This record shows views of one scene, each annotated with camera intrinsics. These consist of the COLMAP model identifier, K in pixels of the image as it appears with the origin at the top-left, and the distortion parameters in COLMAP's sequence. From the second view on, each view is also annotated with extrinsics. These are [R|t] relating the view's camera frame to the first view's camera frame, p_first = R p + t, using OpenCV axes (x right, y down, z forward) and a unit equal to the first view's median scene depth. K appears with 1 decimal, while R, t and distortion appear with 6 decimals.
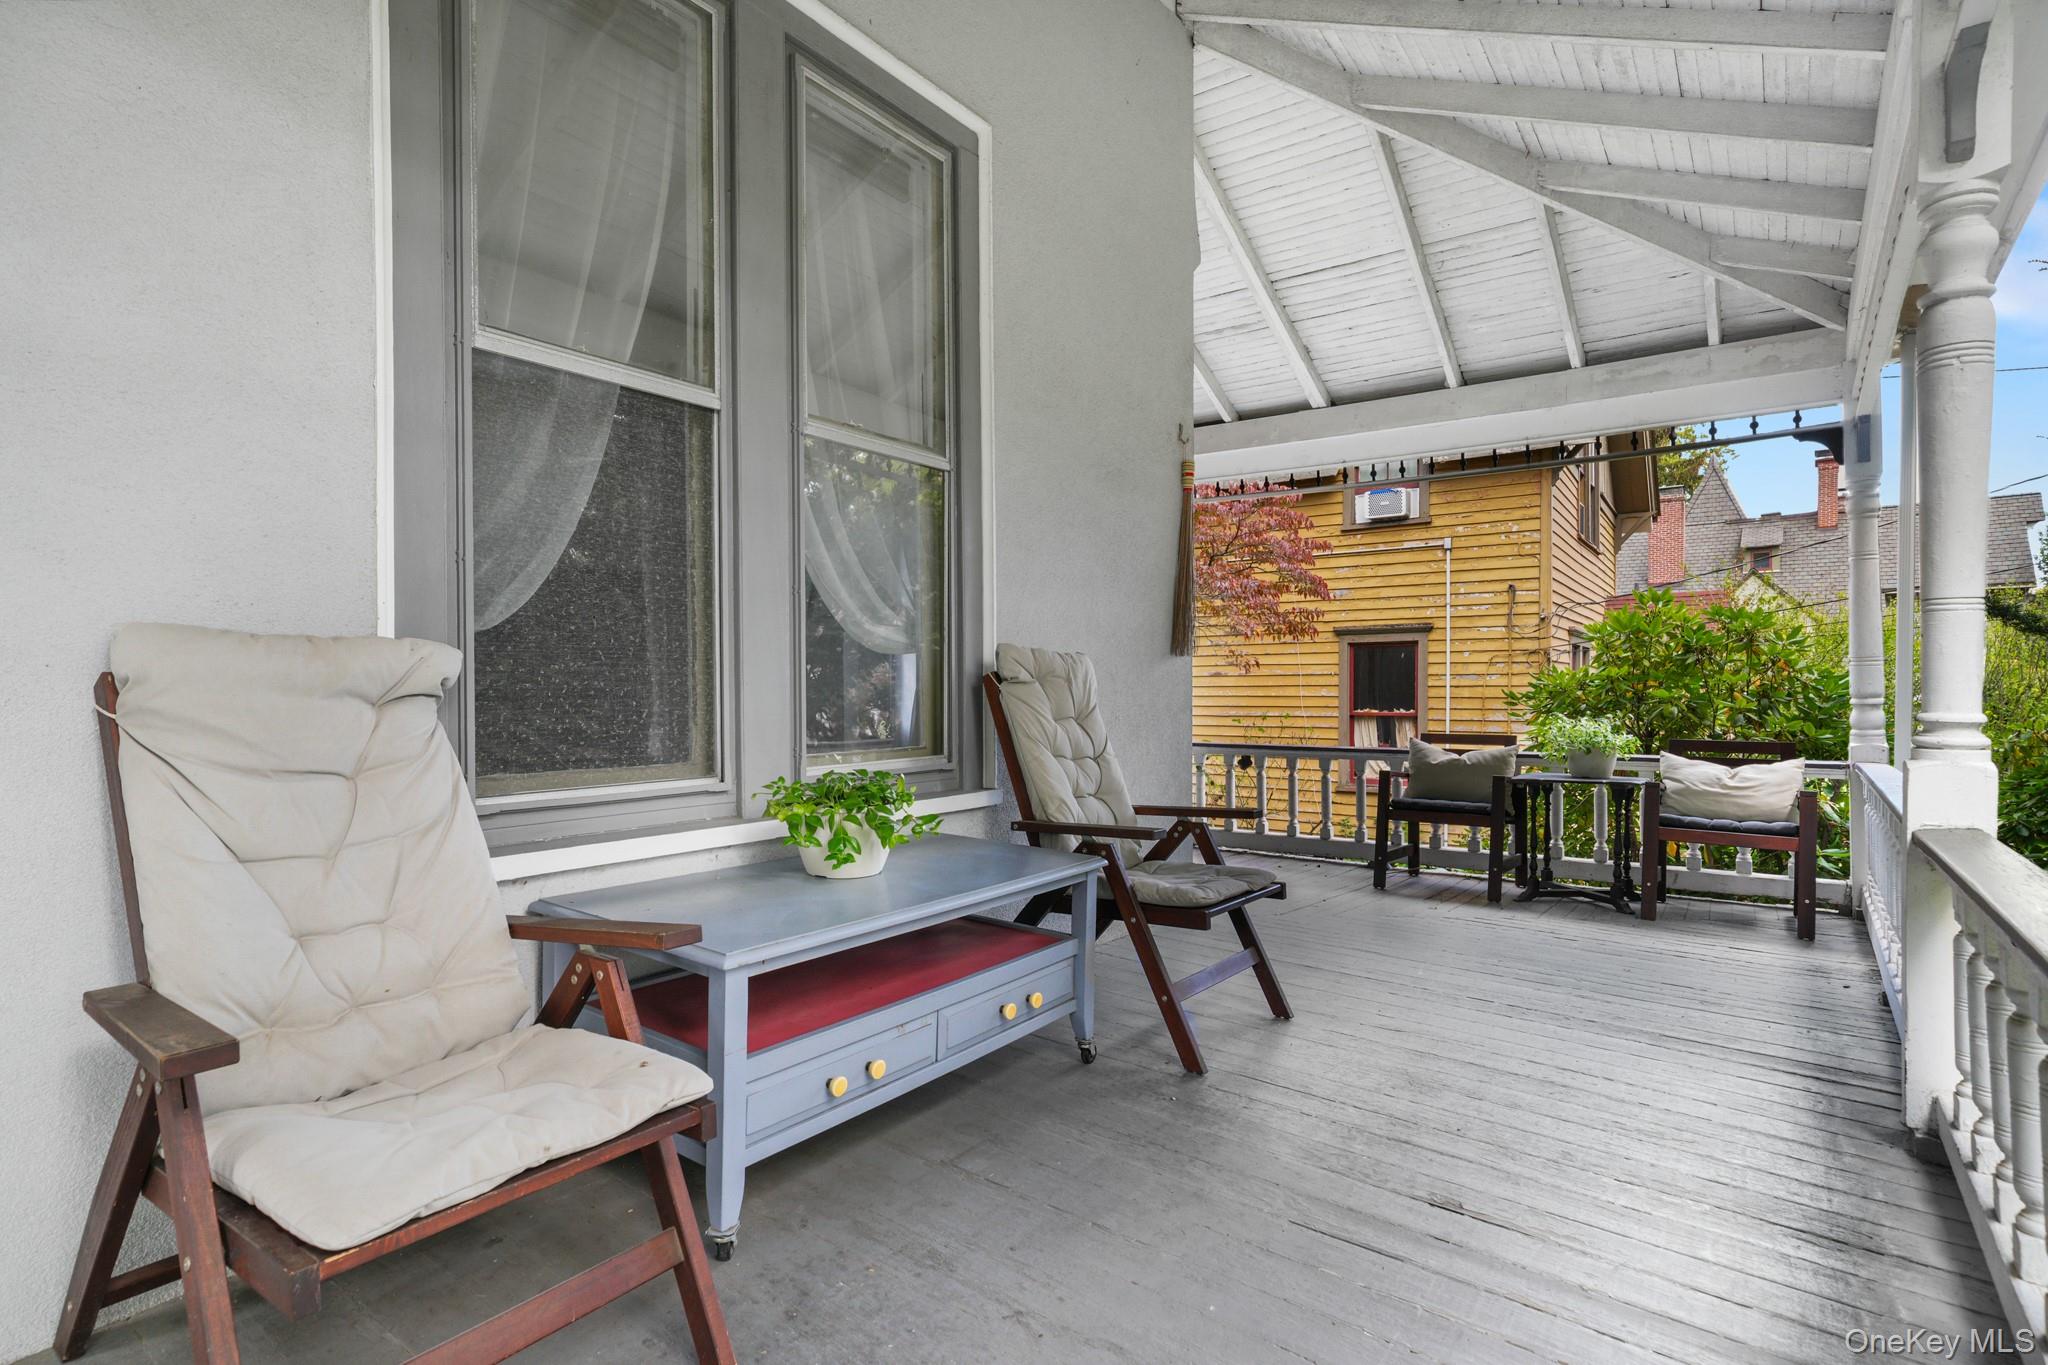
lens RADIAL K [[988.4, 0, 1025.1], [0, 988.4, 686.3], [0, 0, 1]] dist [0.004986, -0.001641]
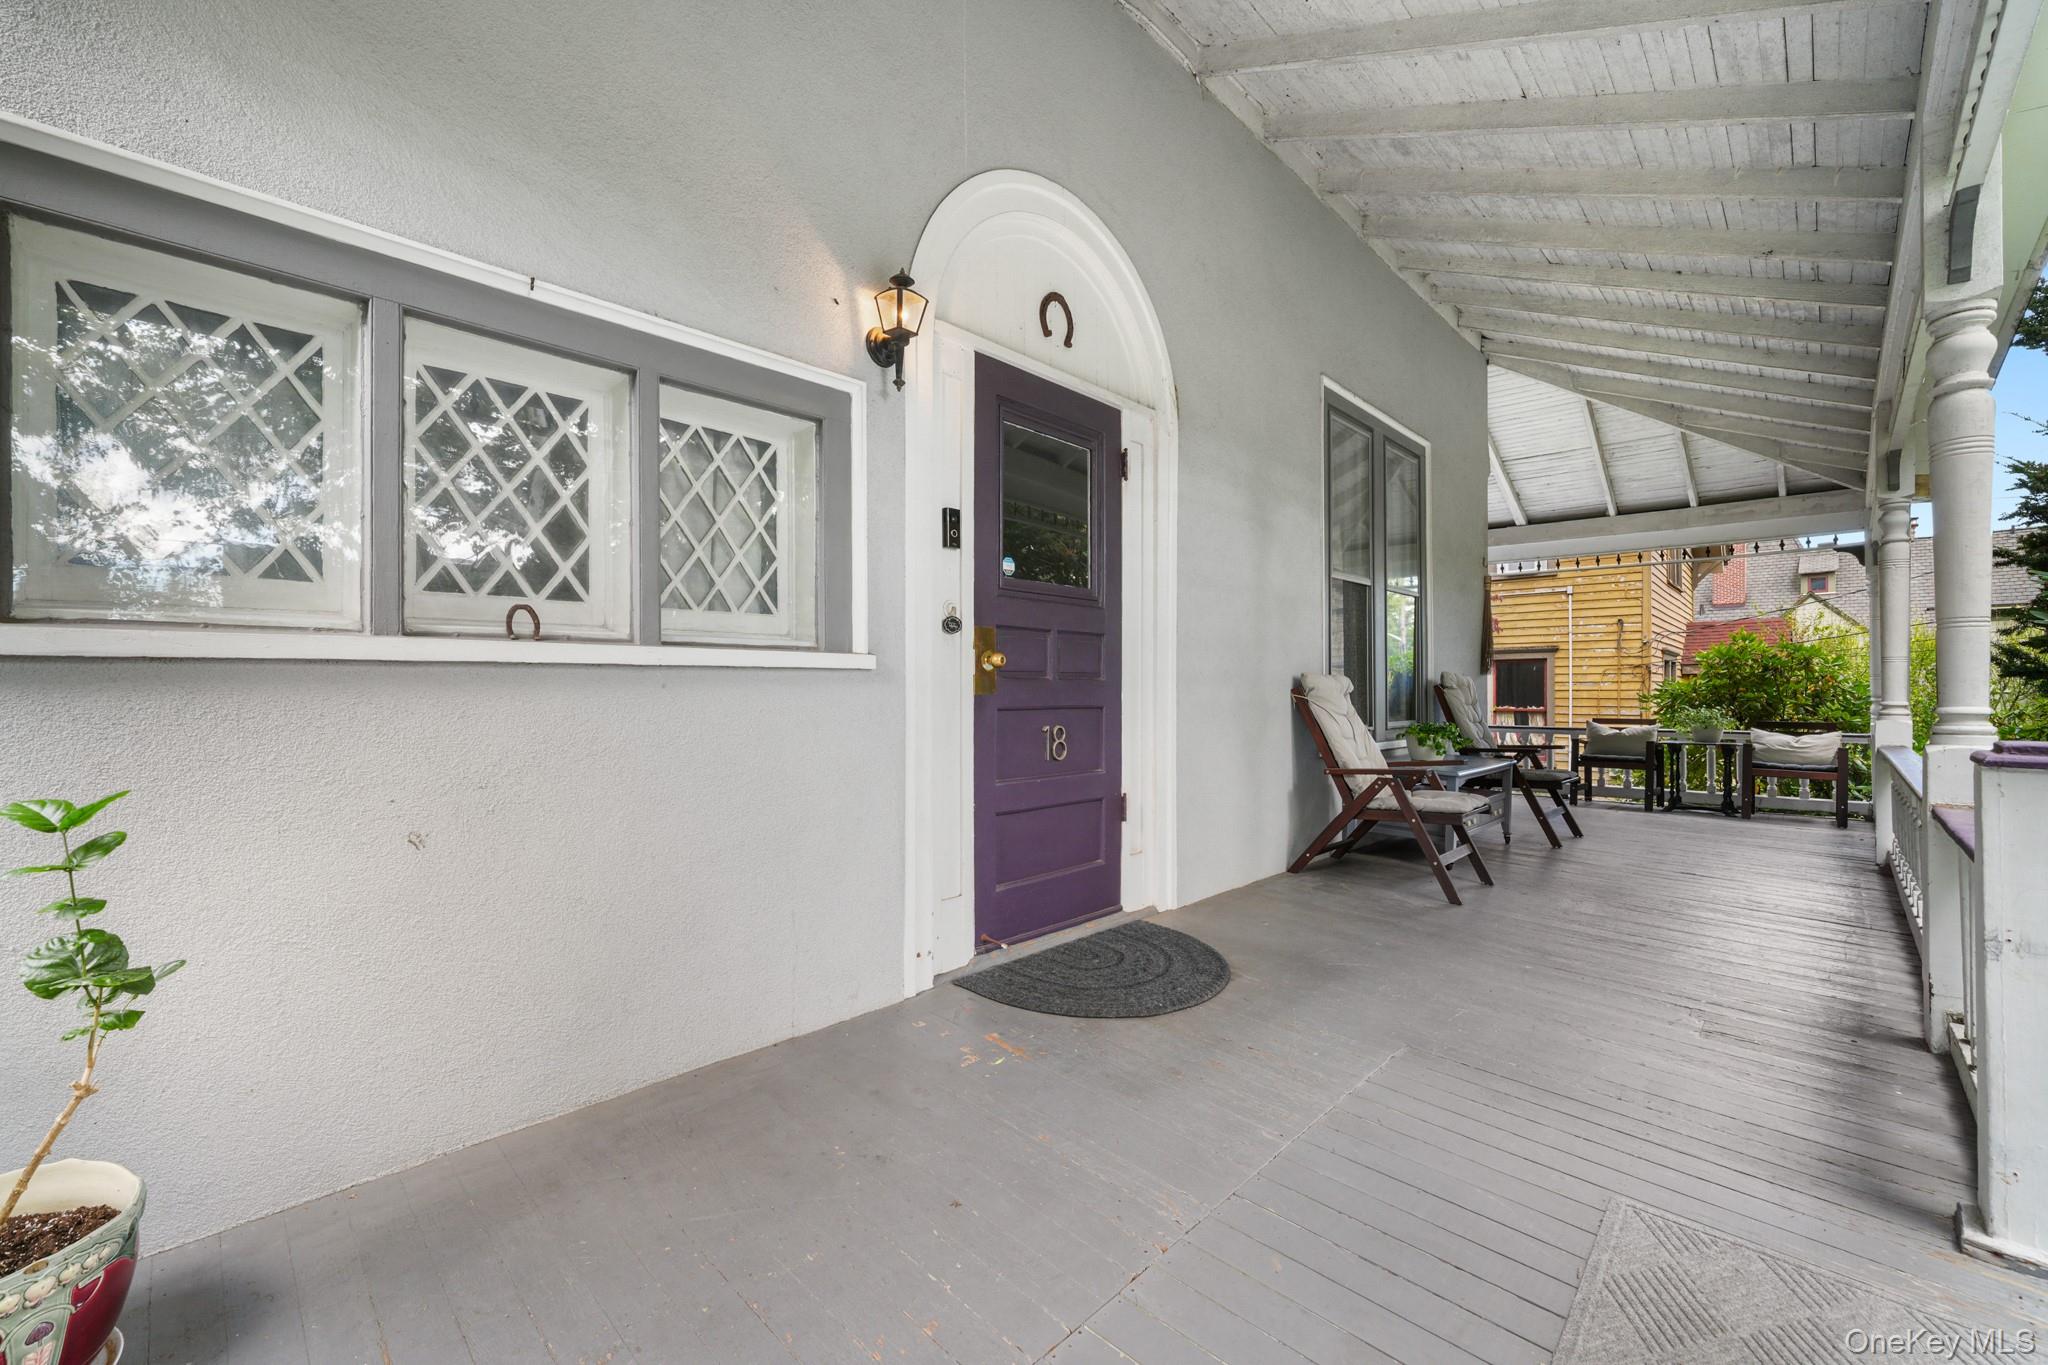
lens RADIAL K [[815.2, 0, 1020.3], [0, 815.2, 679.0], [0, 0, 1]] dist [-0.001985, 0.000174]
pose [[0.990561, 0.001562, -0.137067, -0.410824], [-0.003206, 0.999926, -0.011771, 0.000328], [0.137038, 0.012100, 0.990492, -0.563413]]
